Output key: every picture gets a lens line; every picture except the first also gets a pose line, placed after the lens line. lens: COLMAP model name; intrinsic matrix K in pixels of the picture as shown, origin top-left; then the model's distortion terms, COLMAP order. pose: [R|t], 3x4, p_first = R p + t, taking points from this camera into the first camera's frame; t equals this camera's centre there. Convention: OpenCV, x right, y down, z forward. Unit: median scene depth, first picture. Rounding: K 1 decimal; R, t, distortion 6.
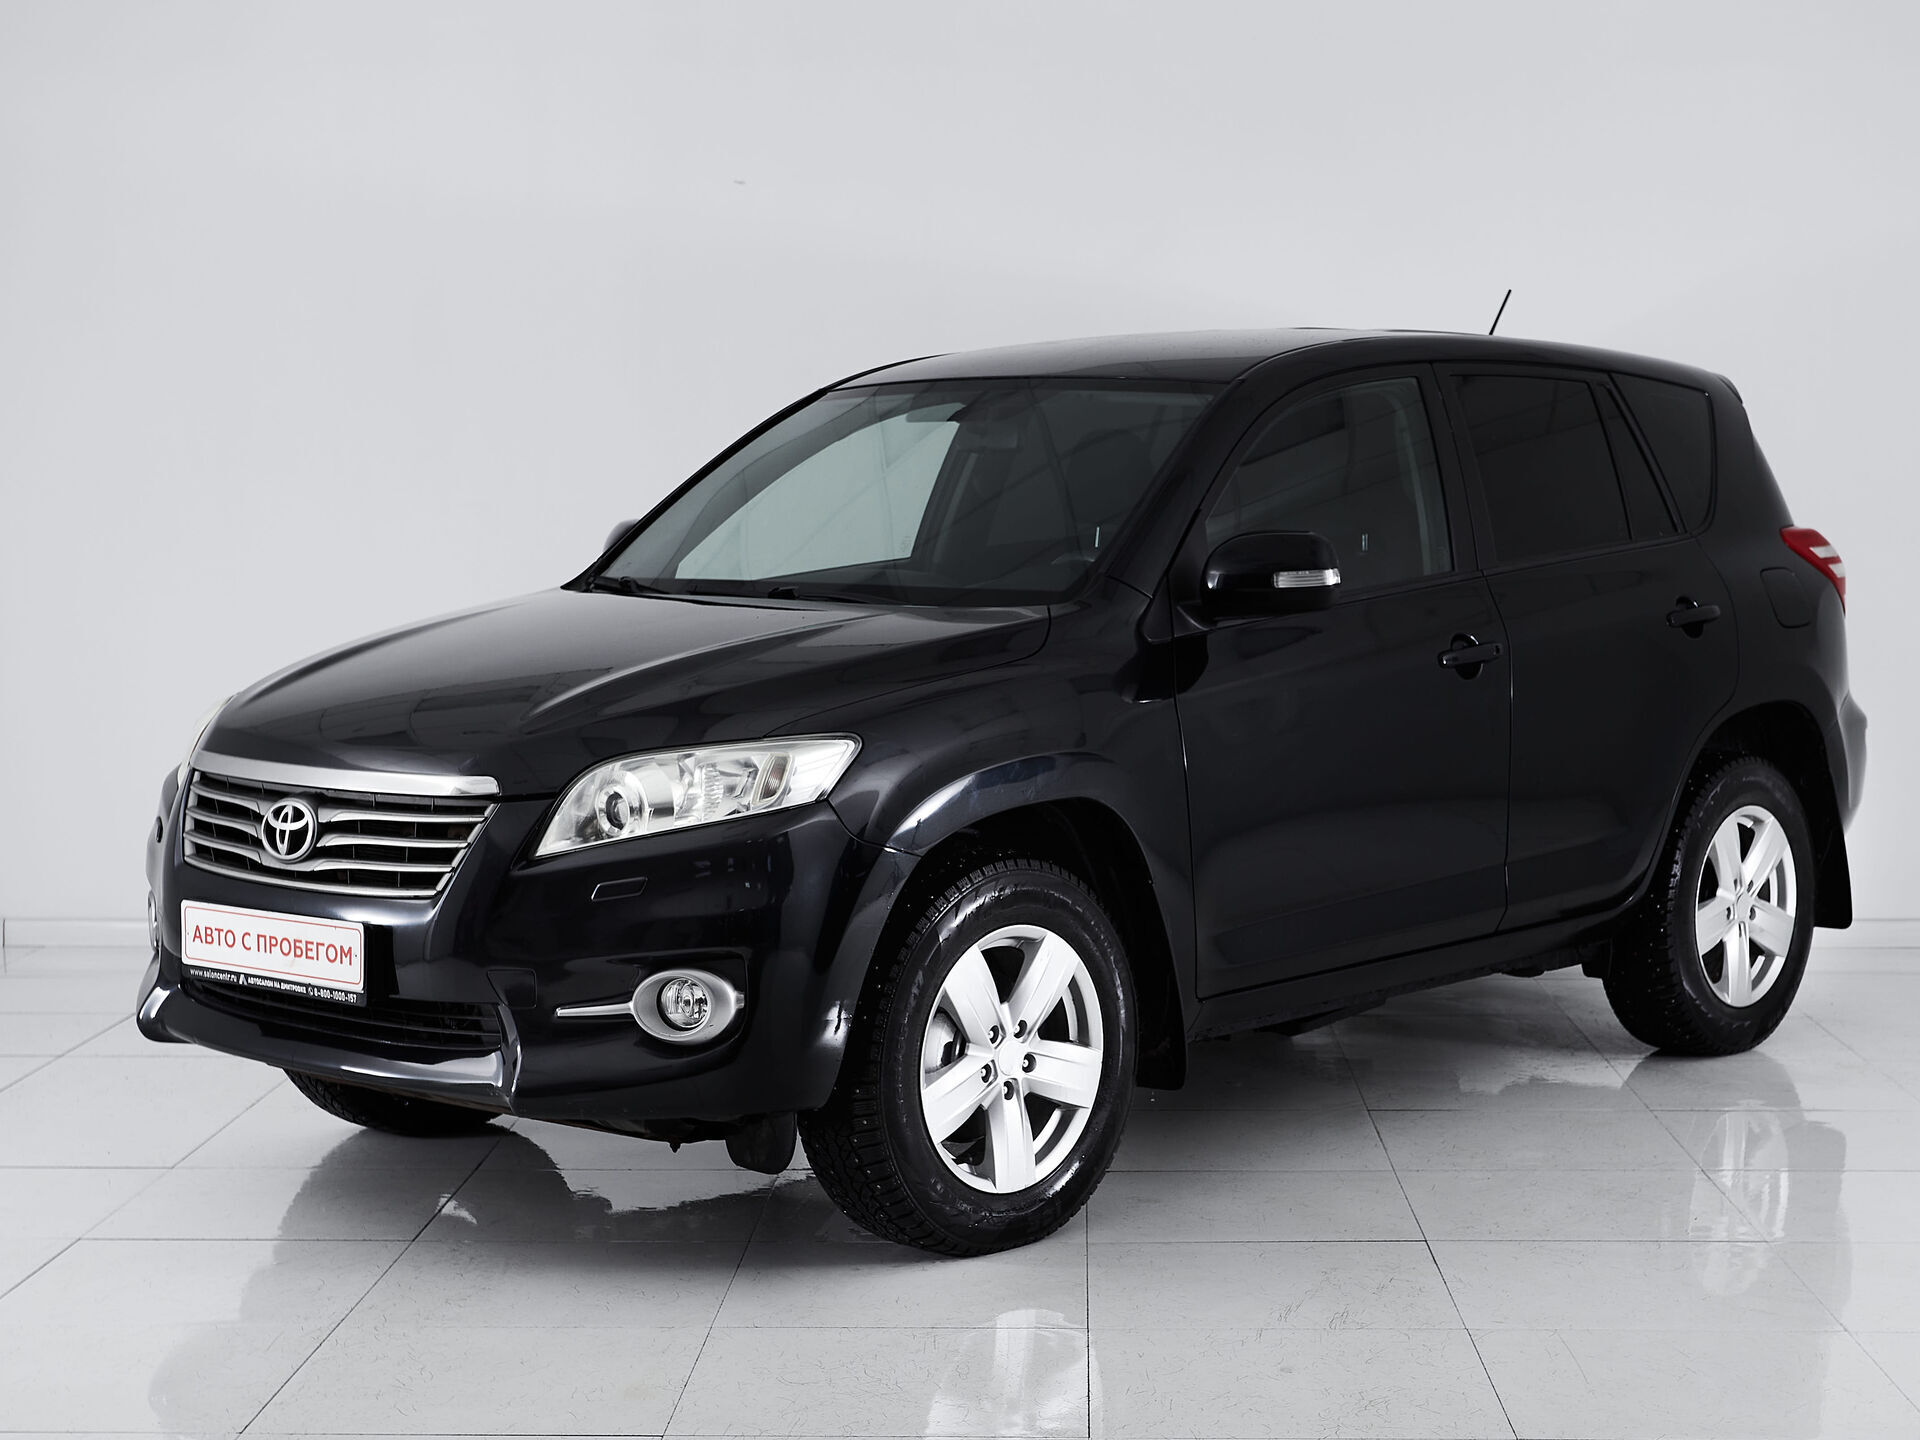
lens RADIAL K [[2324.8, 0, 960.0], [0, 2324.8, 720.0], [0, 0, 1]] dist [0.015550, 0.084971]
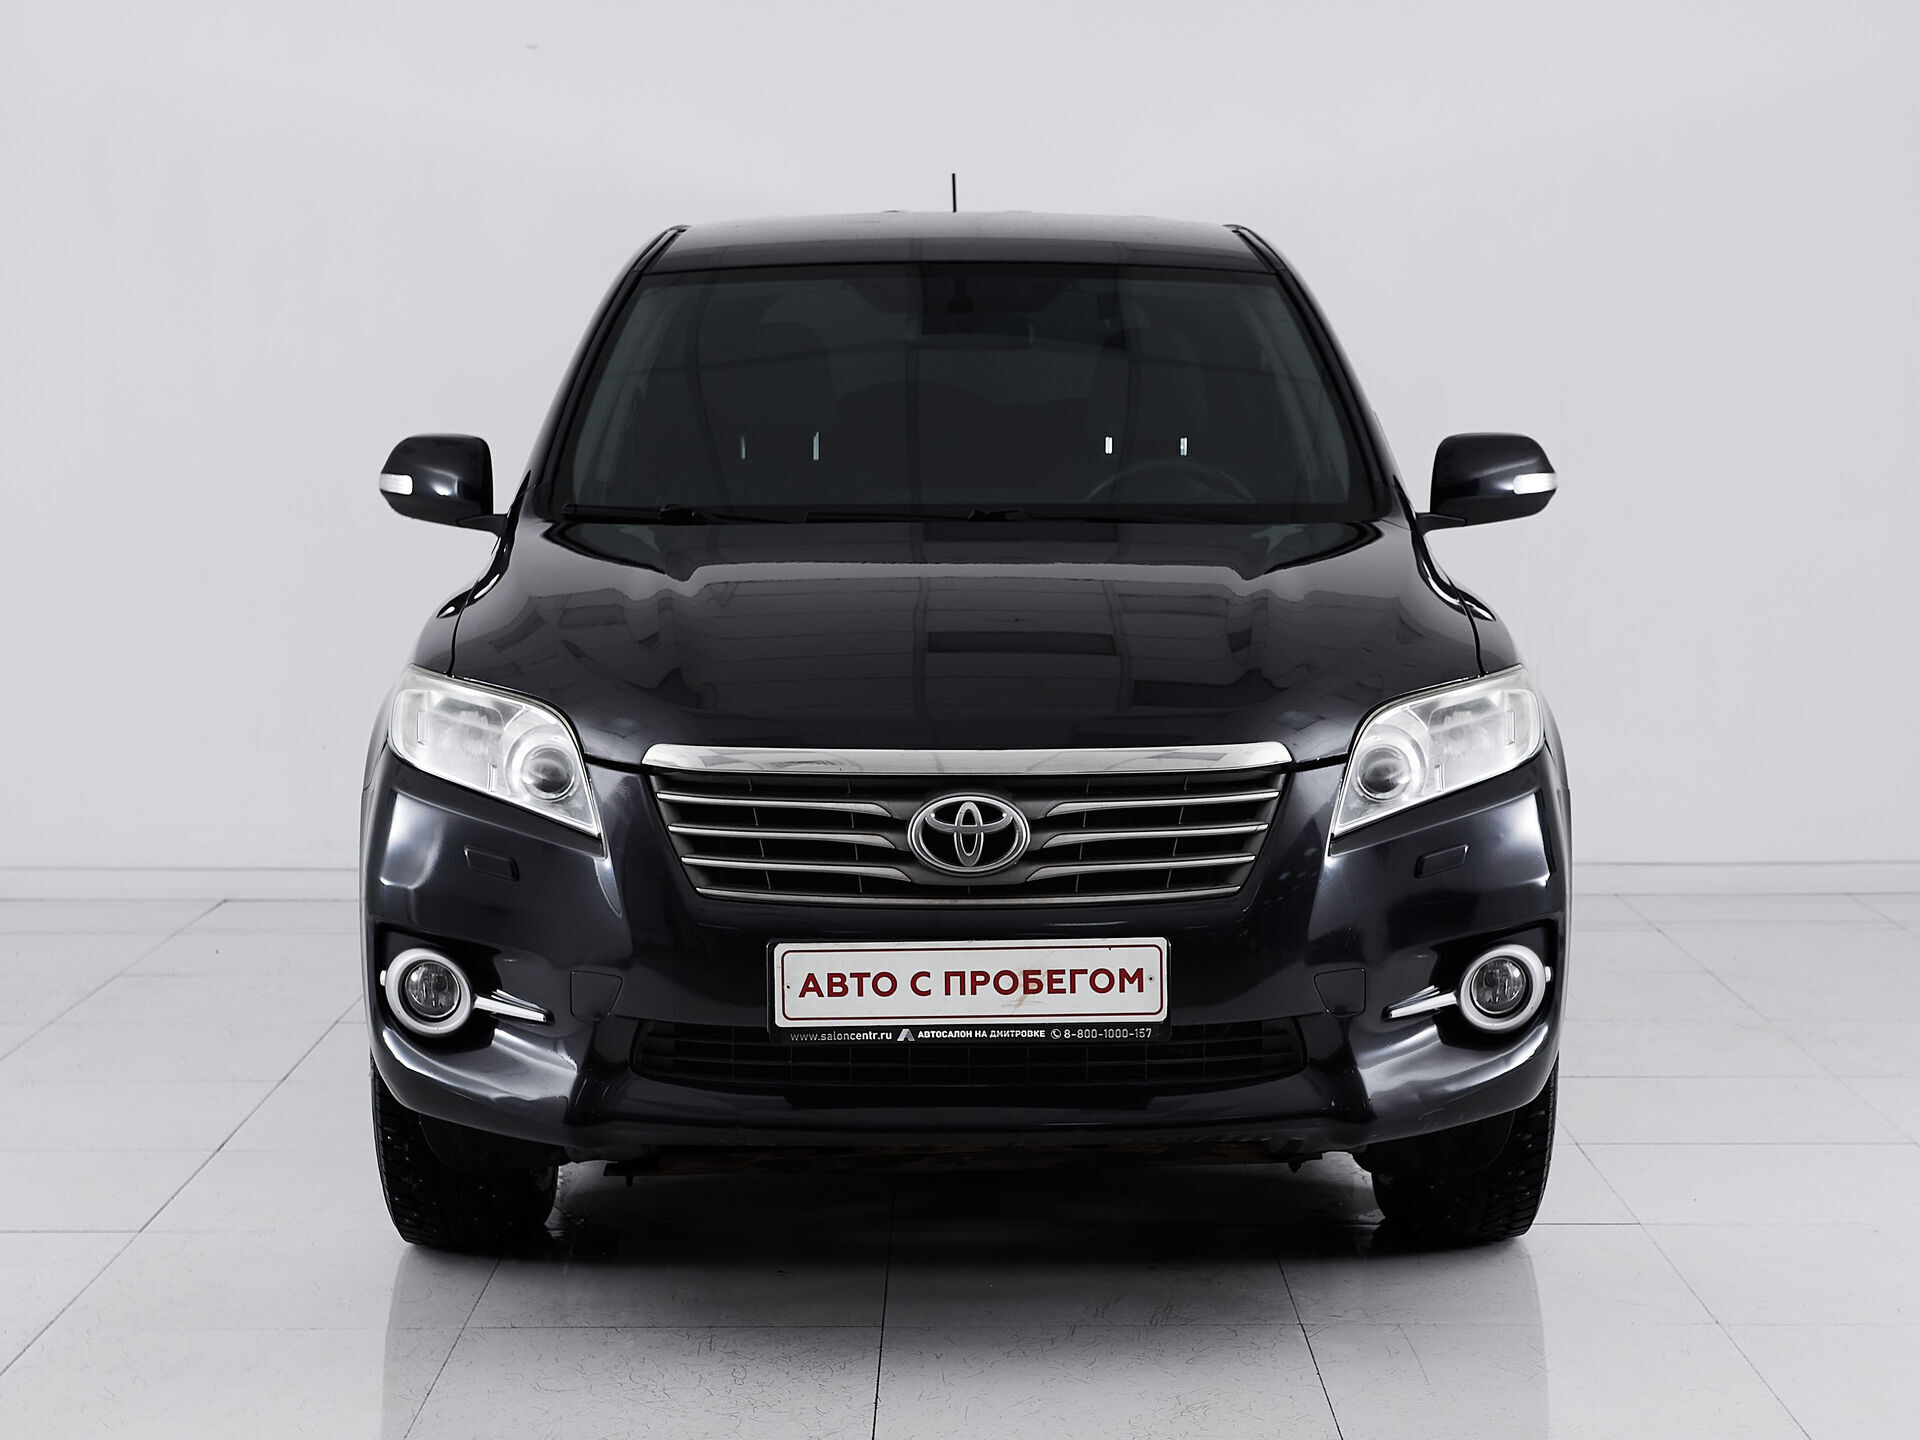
lens RADIAL K [[2324.8, 0, 960.0], [0, 2324.8, 720.0], [0, 0, 1]] dist [0.015550, 0.084971]
pose [[0.893679, -0.090996, 0.439383, -0.627011], [0.079282, 0.995837, 0.044982, -0.025051], [-0.441647, -0.005364, 0.897173, 0.311244]]
